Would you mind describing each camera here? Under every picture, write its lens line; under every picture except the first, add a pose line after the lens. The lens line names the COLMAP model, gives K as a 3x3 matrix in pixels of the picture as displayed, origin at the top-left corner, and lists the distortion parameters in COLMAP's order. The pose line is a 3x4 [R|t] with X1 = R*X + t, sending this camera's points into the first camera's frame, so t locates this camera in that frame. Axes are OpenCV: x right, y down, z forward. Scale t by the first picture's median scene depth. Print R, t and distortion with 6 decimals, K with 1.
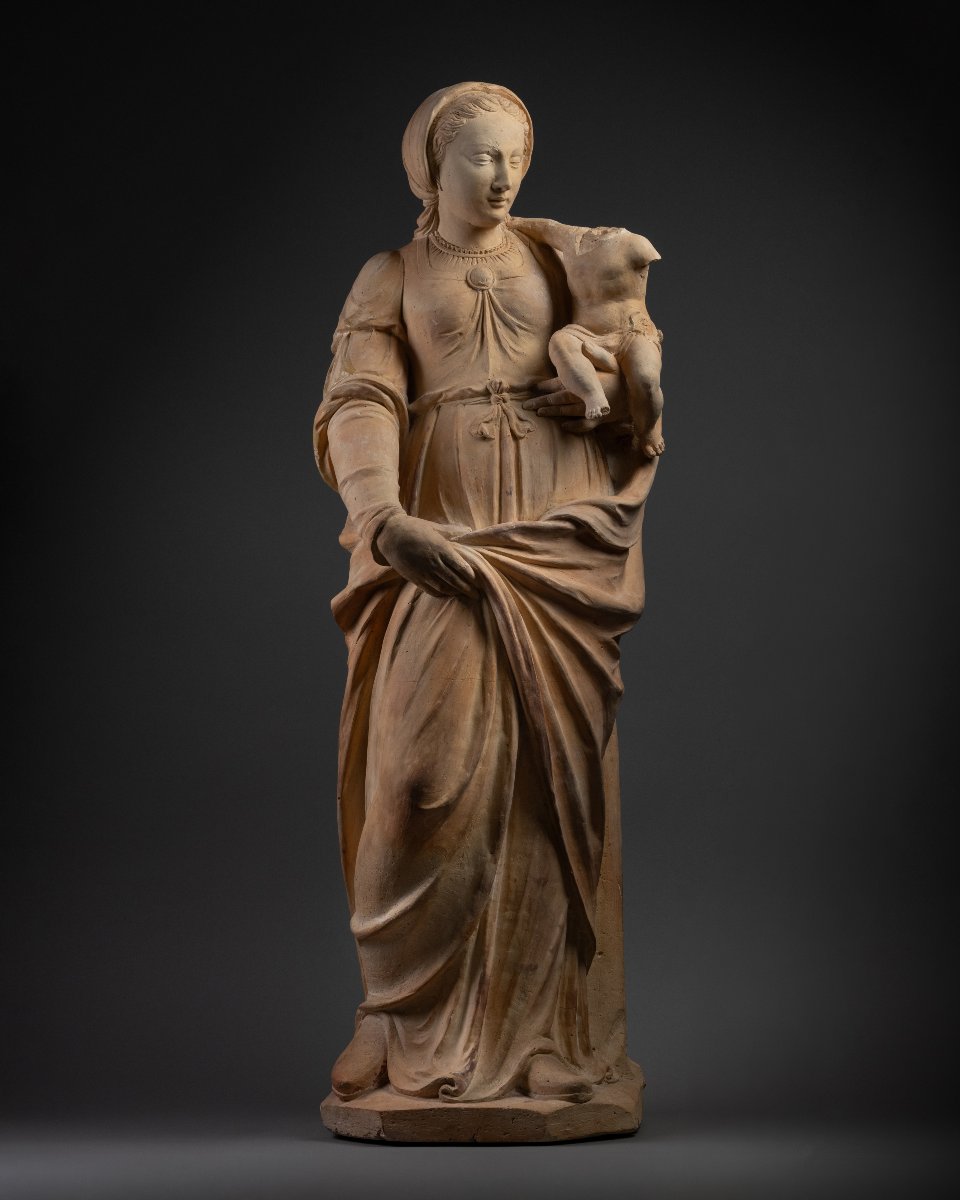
lens RADIAL K [[3568.9, 0, 476.6], [0, 3568.9, 591.6], [0, 0, 1]] dist [0.181939, 0.000000]
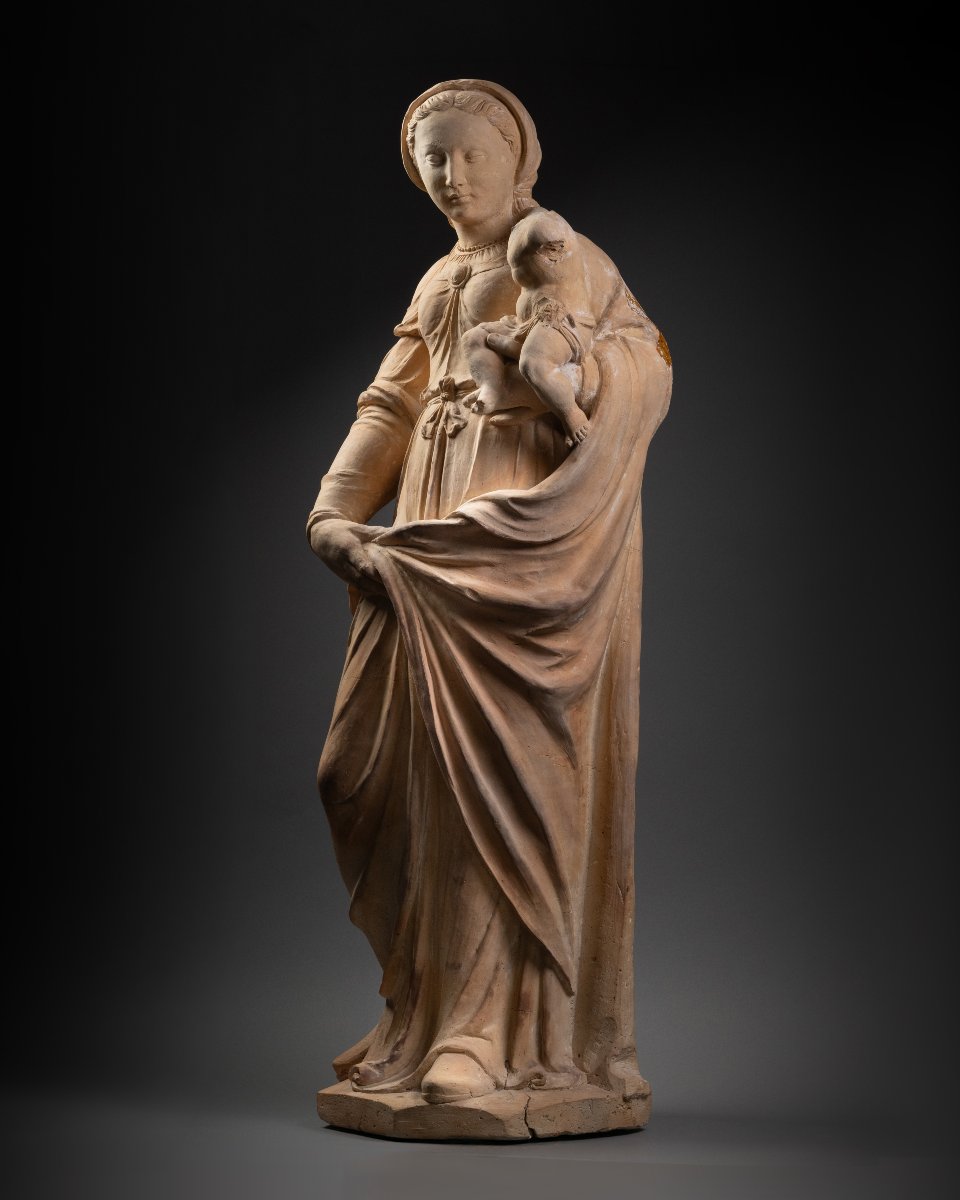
lens RADIAL K [[3568.9, 0, 476.6], [0, 3568.9, 603.8], [0, 0, 1]] dist [0.181939, 0.000000]
pose [[0.604220, -0.015286, -0.796671, 0.810608], [0.030948, 0.999512, 0.004294, -0.000063], [0.796216, -0.027250, 0.604398, 0.400927]]
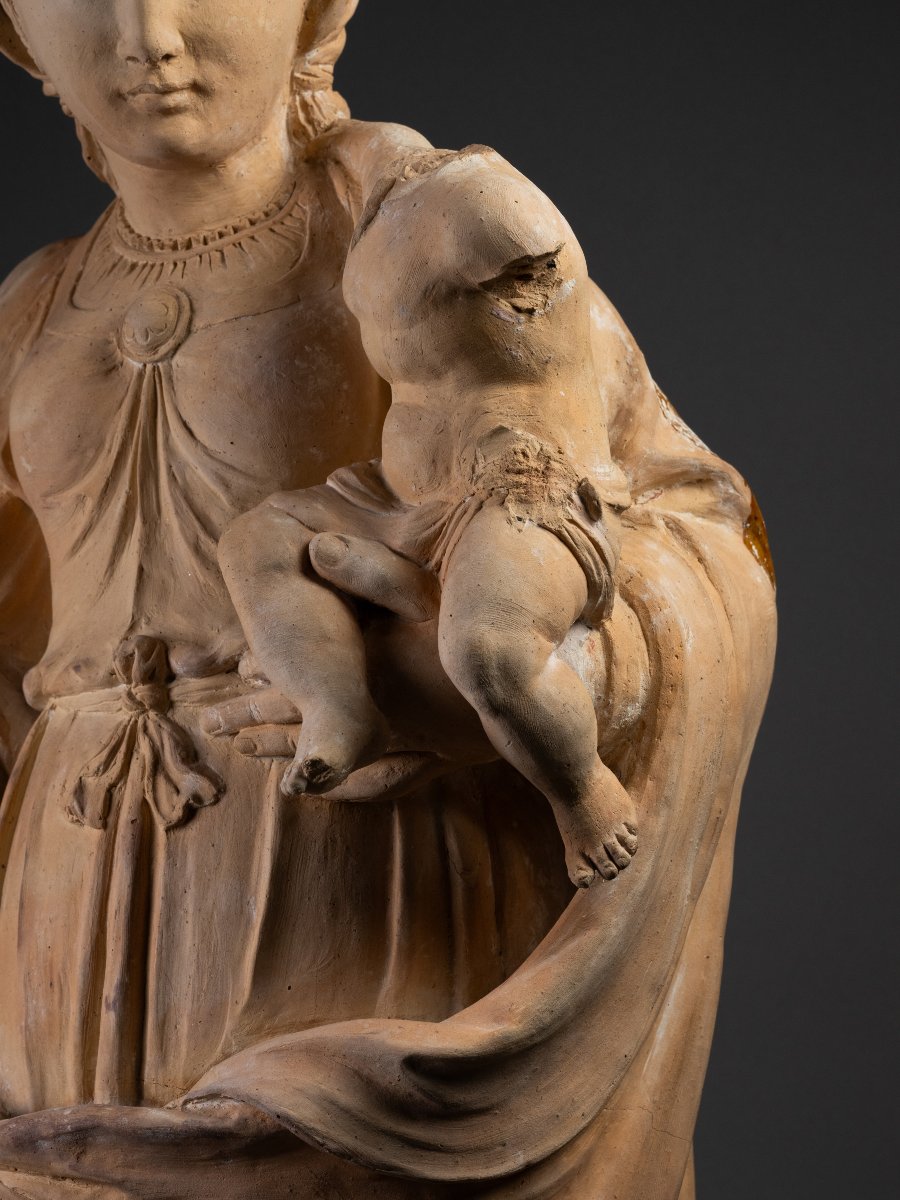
lens RADIAL K [[3642.3, 0, 436.9], [0, 3642.3, 602.5], [0, 0, 1]] dist [0.250694, 0.000000]
pose [[0.796020, 0.015429, -0.605073, 0.234431], [0.042915, 0.995720, 0.081849, -0.089999], [0.603747, -0.091120, 0.791951, 0.750303]]
